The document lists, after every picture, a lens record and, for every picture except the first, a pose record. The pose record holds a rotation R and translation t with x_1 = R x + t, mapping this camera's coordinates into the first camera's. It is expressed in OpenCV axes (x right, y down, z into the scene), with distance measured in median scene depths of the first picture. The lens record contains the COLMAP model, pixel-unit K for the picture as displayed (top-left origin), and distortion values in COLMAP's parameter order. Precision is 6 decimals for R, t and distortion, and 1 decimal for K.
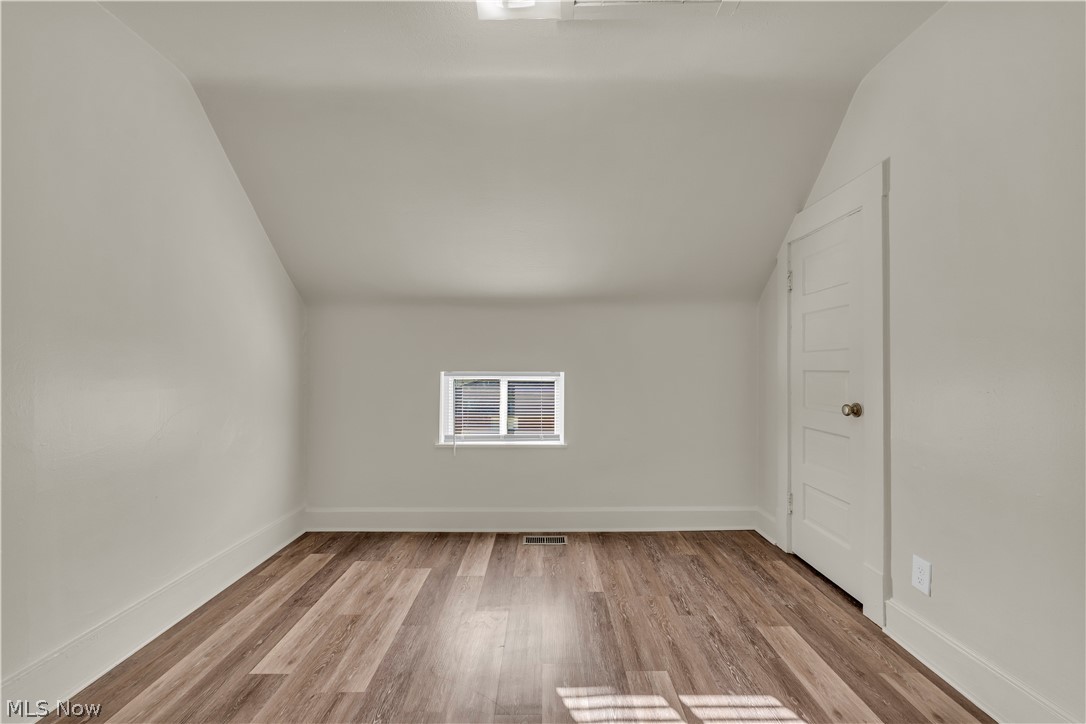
lens RADIAL K [[445.6, 0, 543.6], [0, 445.6, 362.7], [0, 0, 1]] dist [0.000391, -0.000282]
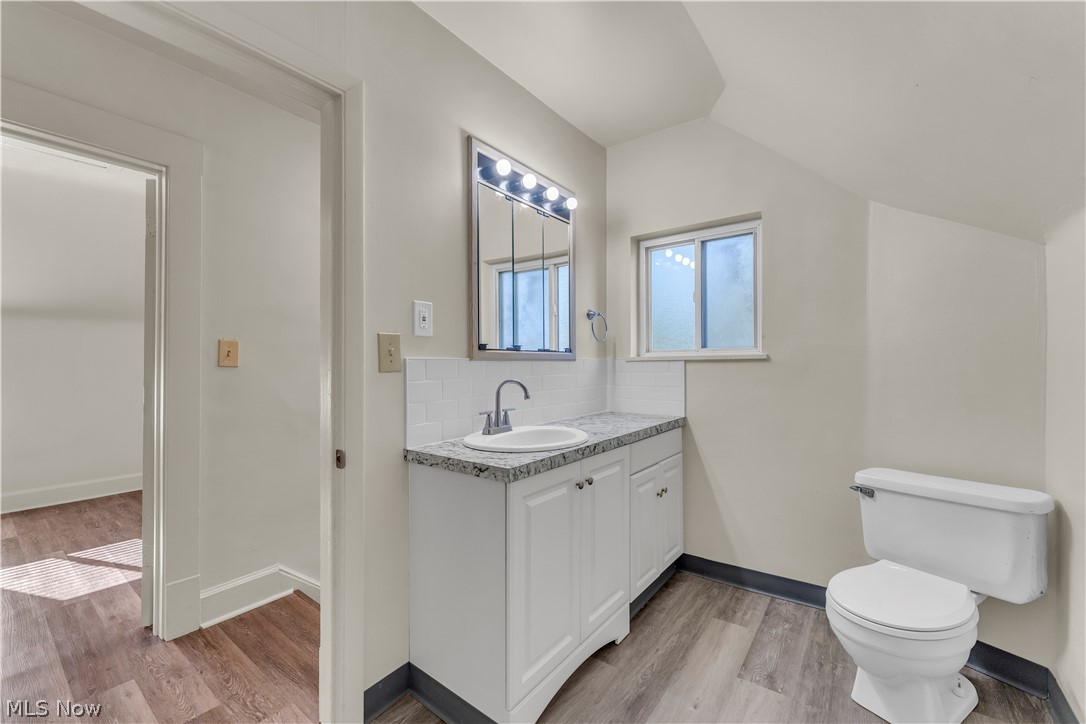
lens RADIAL K [[445.6, 0, 540.1], [0, 445.6, 361.3], [0, 0, 1]] dist [0.000391, -0.000282]
pose [[0.614782, 0.004292, 0.788685, 0.057378], [-0.000859, 0.999988, -0.004772, -0.020301], [-0.788696, 0.002256, 0.614779, -1.583823]]
